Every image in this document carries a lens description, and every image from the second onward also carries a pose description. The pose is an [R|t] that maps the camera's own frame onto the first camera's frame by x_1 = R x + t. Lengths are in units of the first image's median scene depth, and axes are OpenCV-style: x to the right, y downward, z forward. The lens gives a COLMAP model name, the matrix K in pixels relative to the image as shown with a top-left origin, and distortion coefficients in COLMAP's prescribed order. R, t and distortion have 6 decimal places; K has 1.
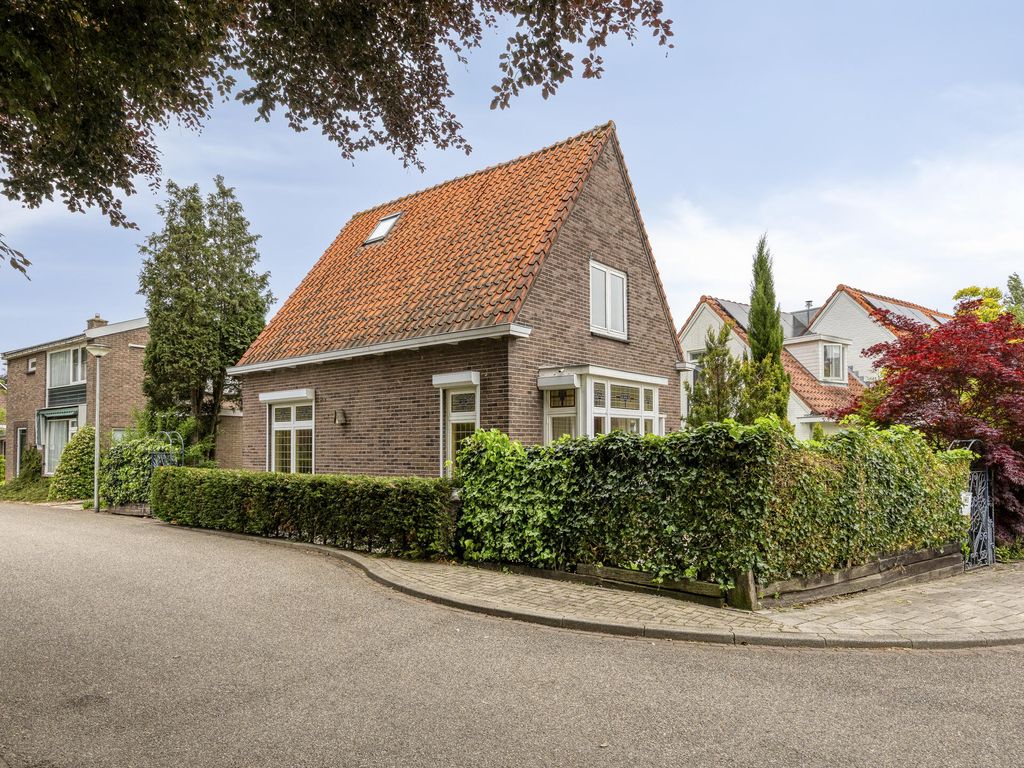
lens RADIAL K [[629.6, 0, 518.1], [0, 629.6, 390.2], [0, 0, 1]] dist [-0.002507, -0.000298]
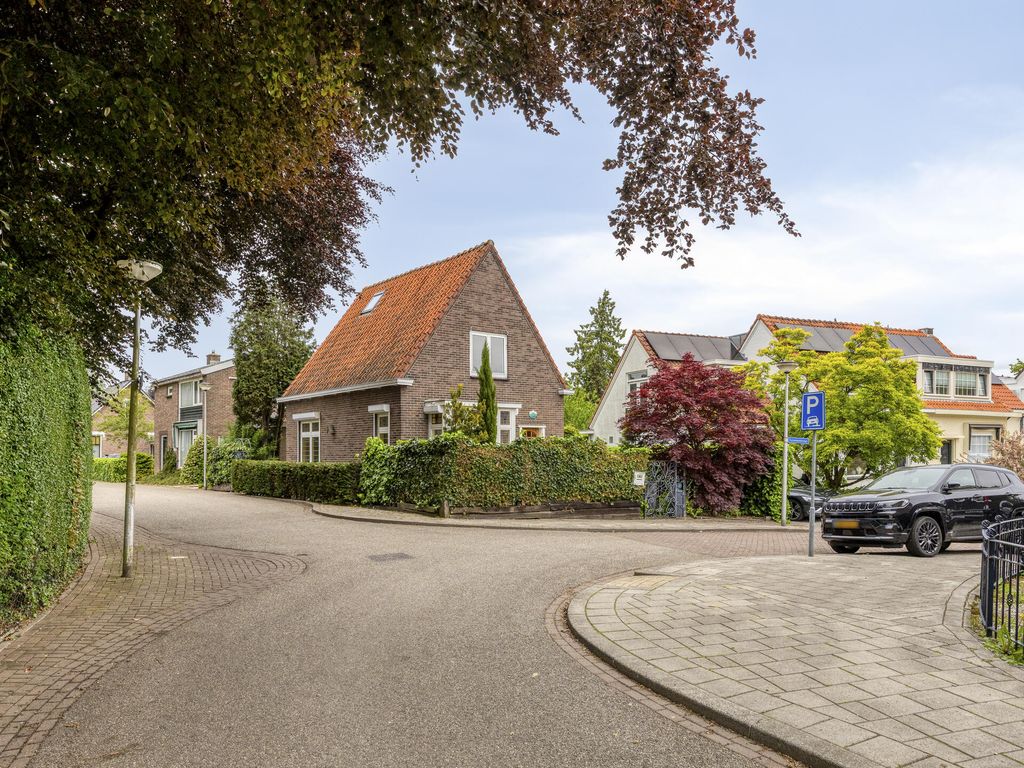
lens RADIAL K [[642.2, 0, 501.6], [0, 642.2, 385.7], [0, 0, 1]] dist [-0.003646, -0.000377]
pose [[0.982216, -0.019314, -0.186758, 0.447423], [0.017206, 0.999769, -0.012902, -0.040406], [0.186964, 0.009459, 0.982321, -0.543073]]
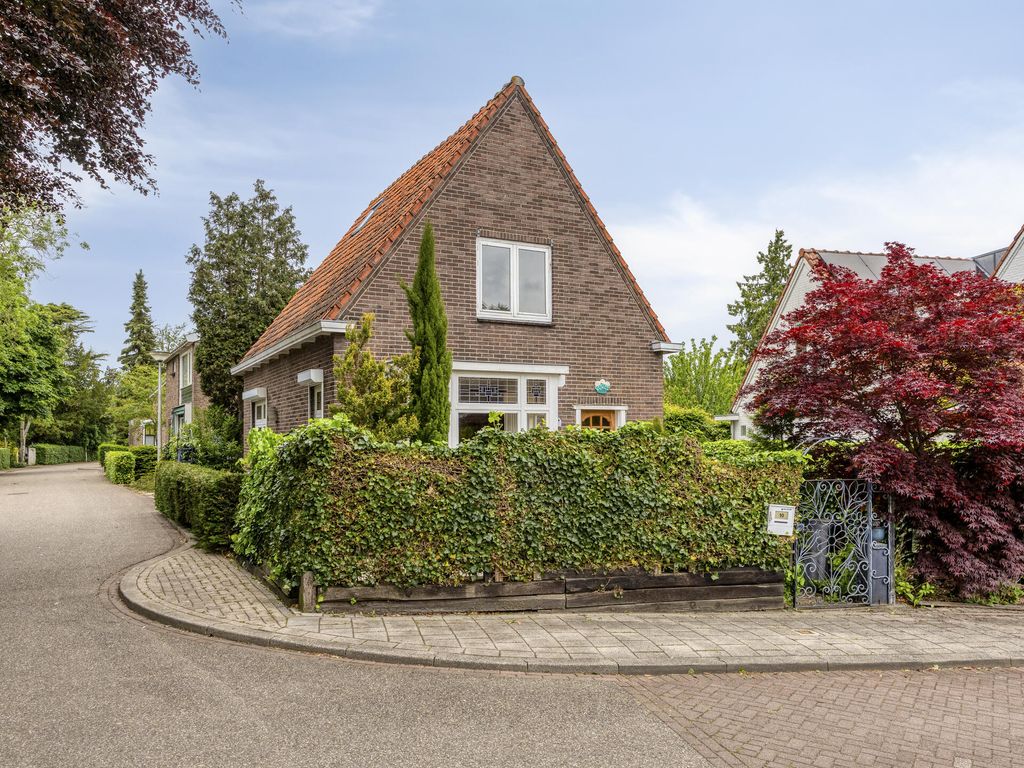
lens RADIAL K [[749.3, 0, 512.0], [0, 749.3, 384.0], [0, 0, 1]] dist [0.003045, -0.000063]
pose [[0.927215, -0.027275, -0.373535, 0.500193], [0.032324, 0.999451, 0.007259, -0.003645], [0.373132, -0.018805, 0.927588, 0.013064]]
